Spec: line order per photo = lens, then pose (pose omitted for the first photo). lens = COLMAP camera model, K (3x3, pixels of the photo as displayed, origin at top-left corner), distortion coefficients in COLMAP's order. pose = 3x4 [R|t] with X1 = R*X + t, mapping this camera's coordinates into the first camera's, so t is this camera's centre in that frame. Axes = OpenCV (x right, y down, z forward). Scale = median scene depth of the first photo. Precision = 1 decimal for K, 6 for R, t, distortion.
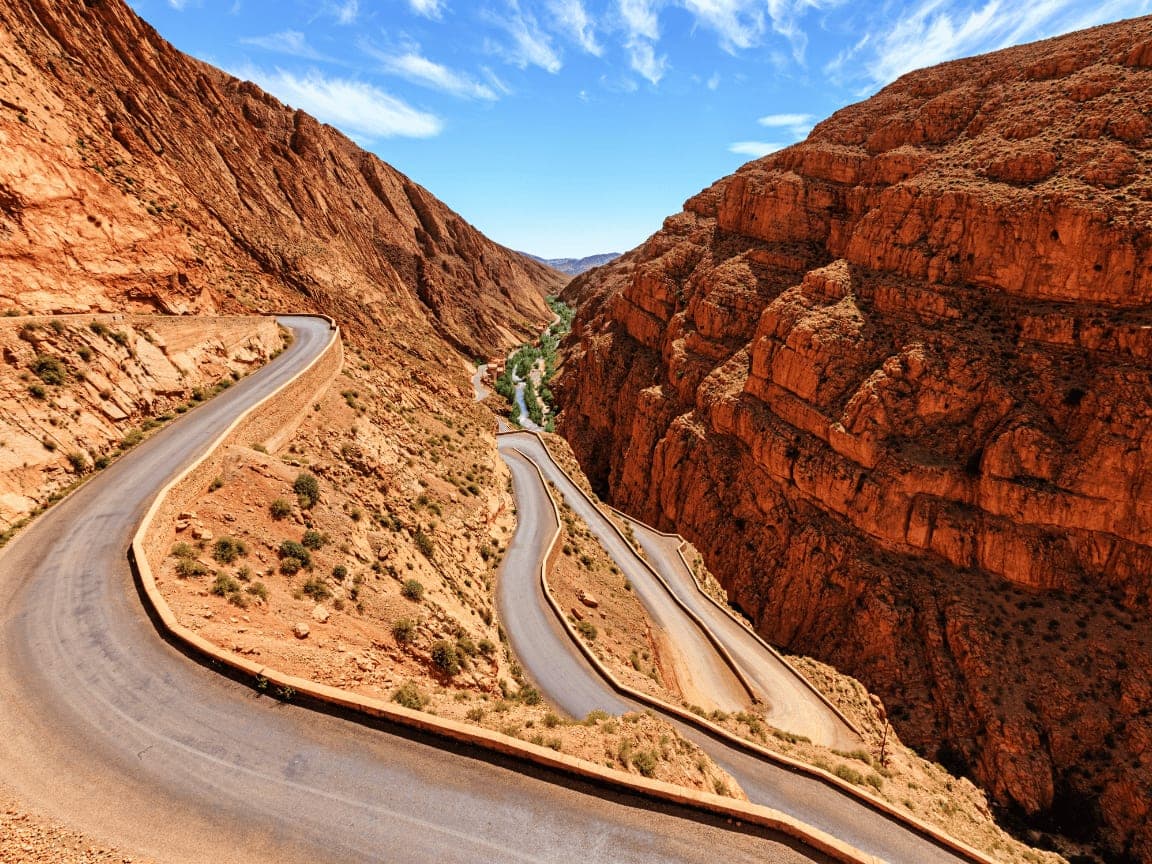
lens RADIAL K [[639.1, 0, 576.0], [0, 639.1, 432.0], [0, 0, 1]] dist [0.077025, 0.000269]
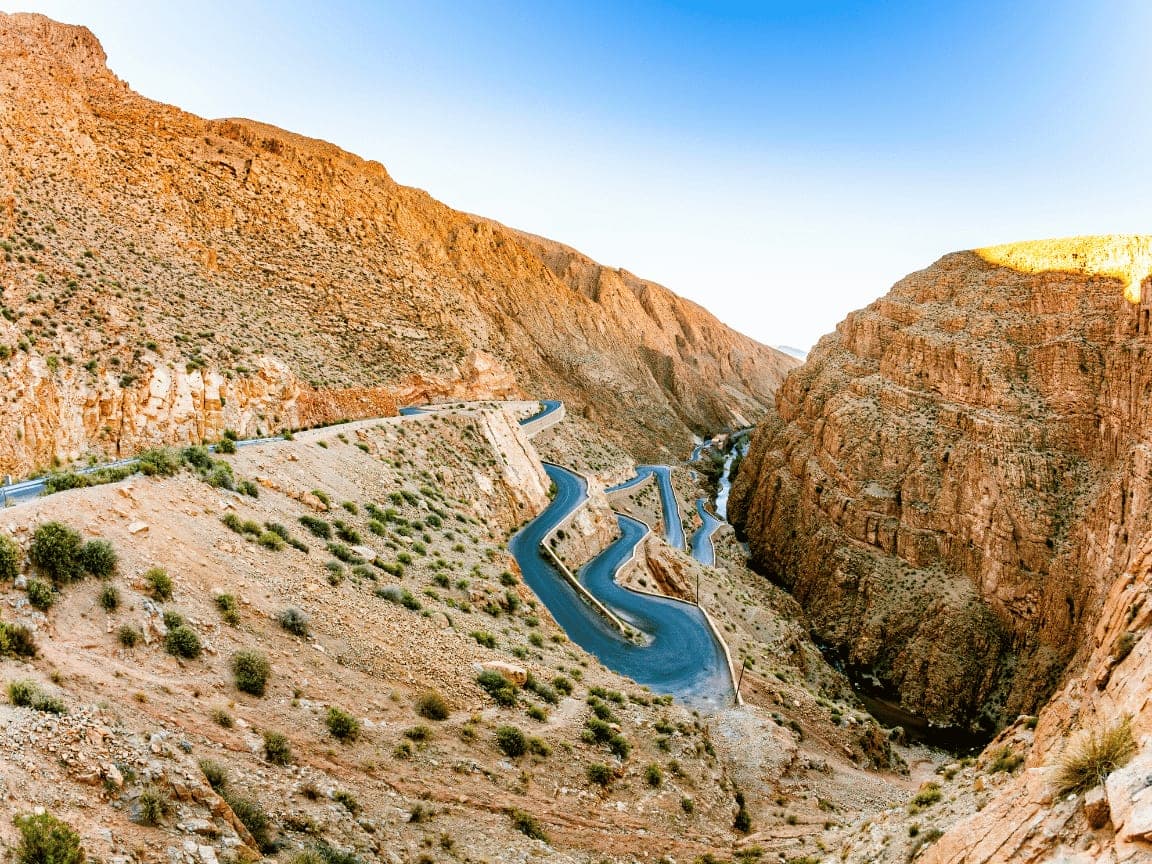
lens RADIAL K [[639.1, 0, 576.0], [0, 639.1, 432.0], [0, 0, 1]] dist [0.077025, 0.000269]
pose [[0.899779, 0.043775, -0.434144, 0.179480], [-0.100132, 0.989118, -0.107794, 0.047641], [0.424701, 0.140462, 0.894371, -0.275004]]
